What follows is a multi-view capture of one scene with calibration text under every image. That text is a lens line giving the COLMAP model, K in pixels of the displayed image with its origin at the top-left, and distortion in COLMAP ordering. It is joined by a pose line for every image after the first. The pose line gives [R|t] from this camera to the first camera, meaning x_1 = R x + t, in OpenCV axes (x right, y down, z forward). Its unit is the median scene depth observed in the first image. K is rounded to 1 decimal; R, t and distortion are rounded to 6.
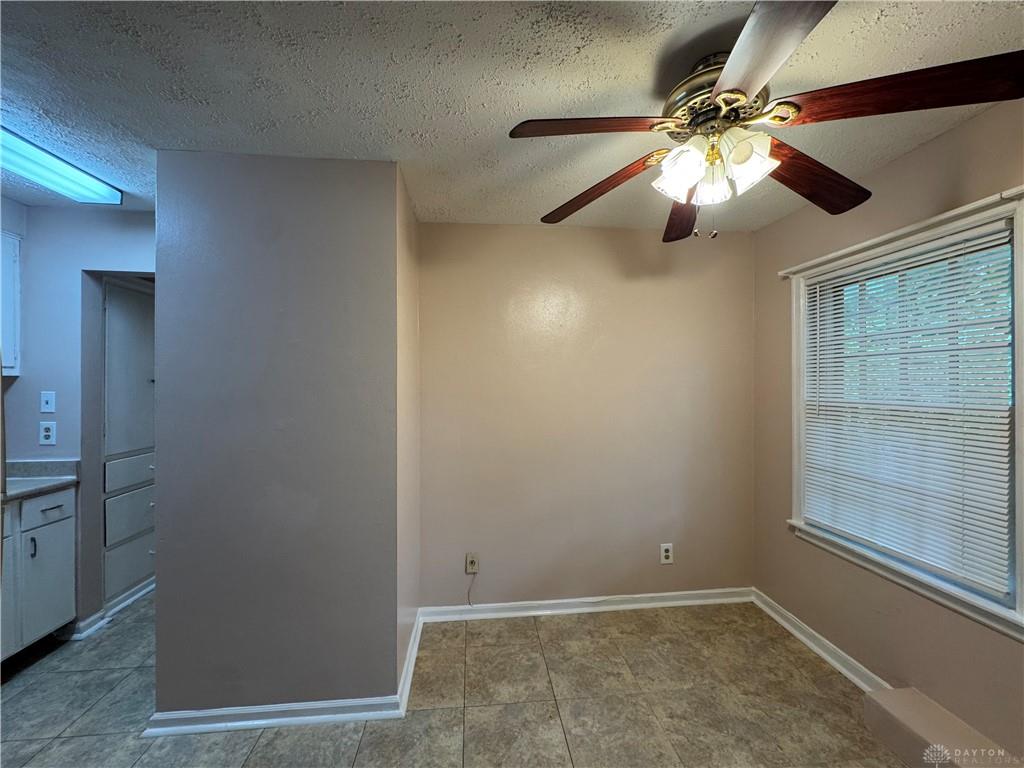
lens RADIAL K [[406.8, 0, 512.0], [0, 406.8, 384.0], [0, 0, 1]] dist [-0.001611, -0.000020]
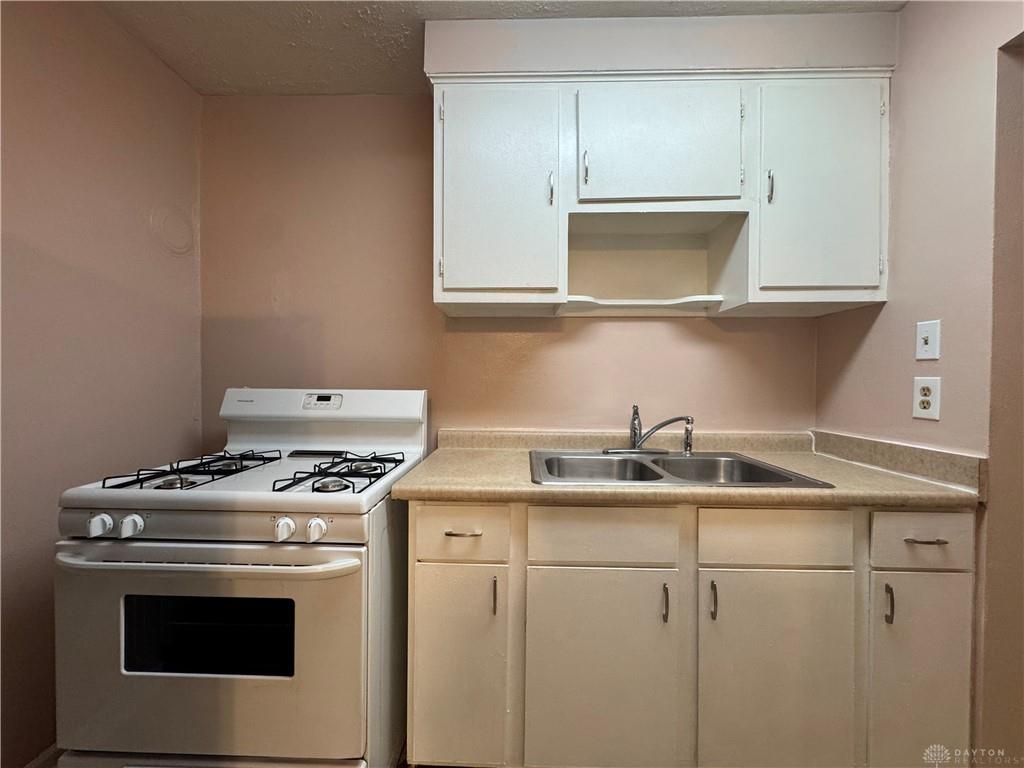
lens RADIAL K [[406.8, 0, 512.0], [0, 406.8, 384.0], [0, 0, 1]] dist [-0.001611, -0.000020]
pose [[-0.116096, 0.013503, -0.993146, -0.542631], [-0.006016, 0.999880, 0.014298, 0.099406], [0.993220, 0.007635, -0.116001, 0.515111]]
